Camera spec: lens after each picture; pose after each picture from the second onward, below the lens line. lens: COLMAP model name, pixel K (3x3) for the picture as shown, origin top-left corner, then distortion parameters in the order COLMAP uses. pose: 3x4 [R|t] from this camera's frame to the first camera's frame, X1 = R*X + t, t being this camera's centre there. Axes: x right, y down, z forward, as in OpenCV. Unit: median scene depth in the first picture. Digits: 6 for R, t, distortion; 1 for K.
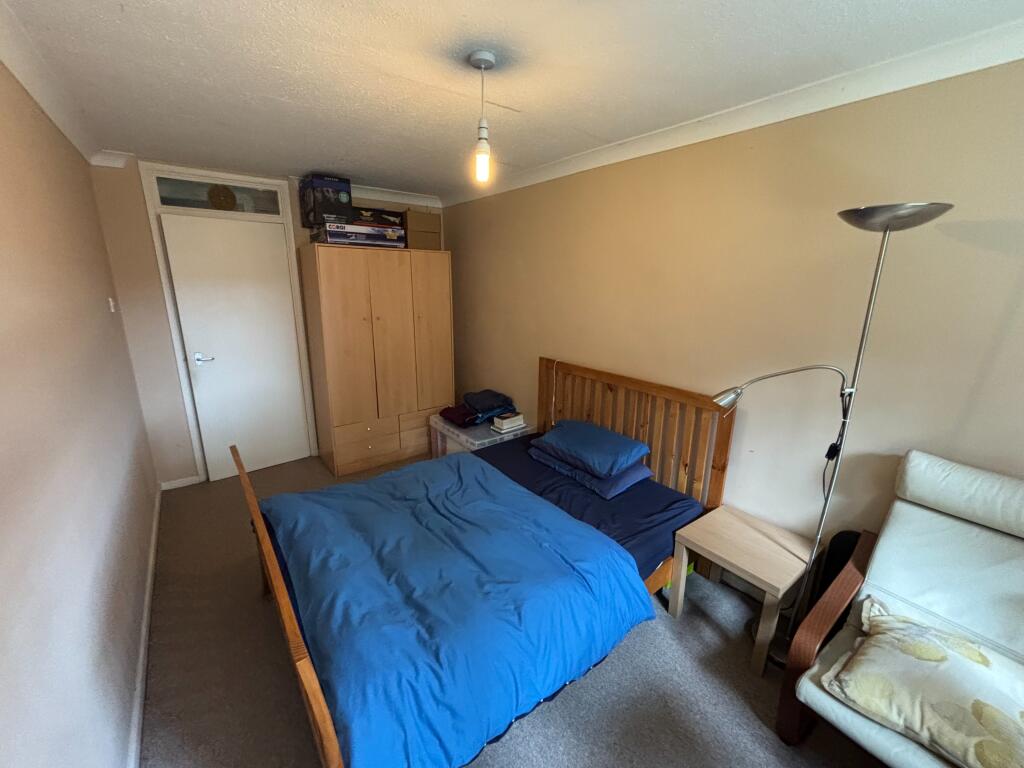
lens RADIAL K [[412.5, 0, 512.0], [0, 412.5, 384.0], [0, 0, 1]] dist [-0.014316, -0.000113]
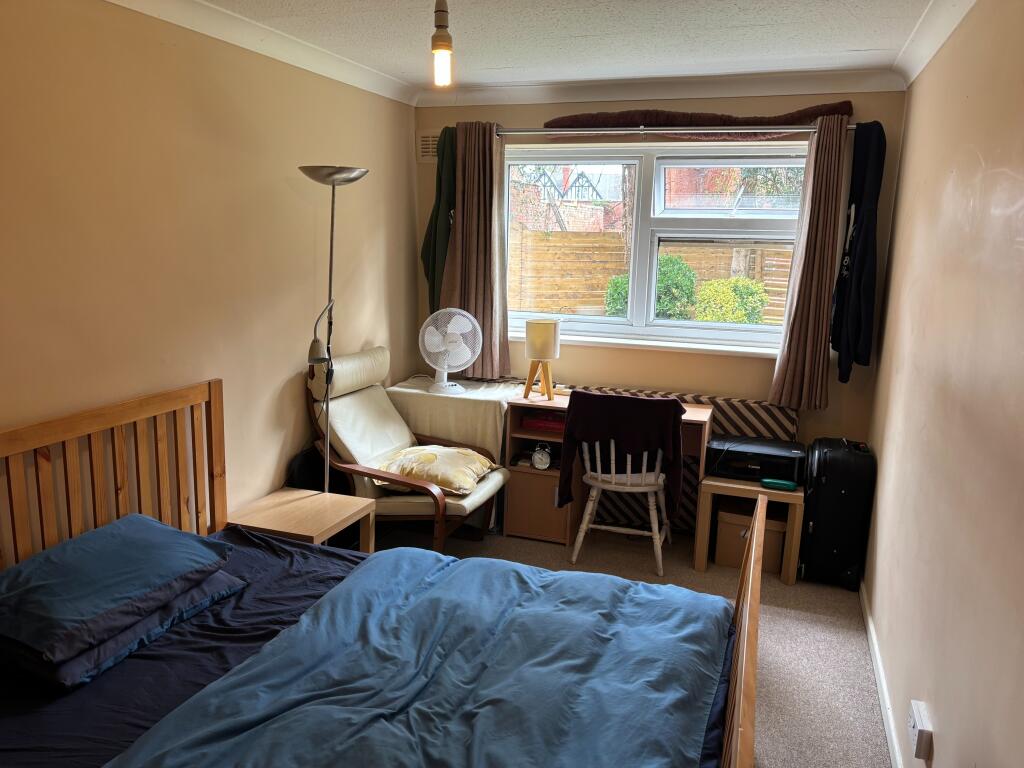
lens RADIAL K [[774.9, 0, 512.0], [0, 774.9, 384.0], [0, 0, 1]] dist [-0.000286, -0.000056]
pose [[-0.559211, -0.180195, 0.809205, -1.212413], [0.171404, 0.929871, 0.325515, -0.422604], [-0.811113, 0.320733, -0.489108, 1.624989]]
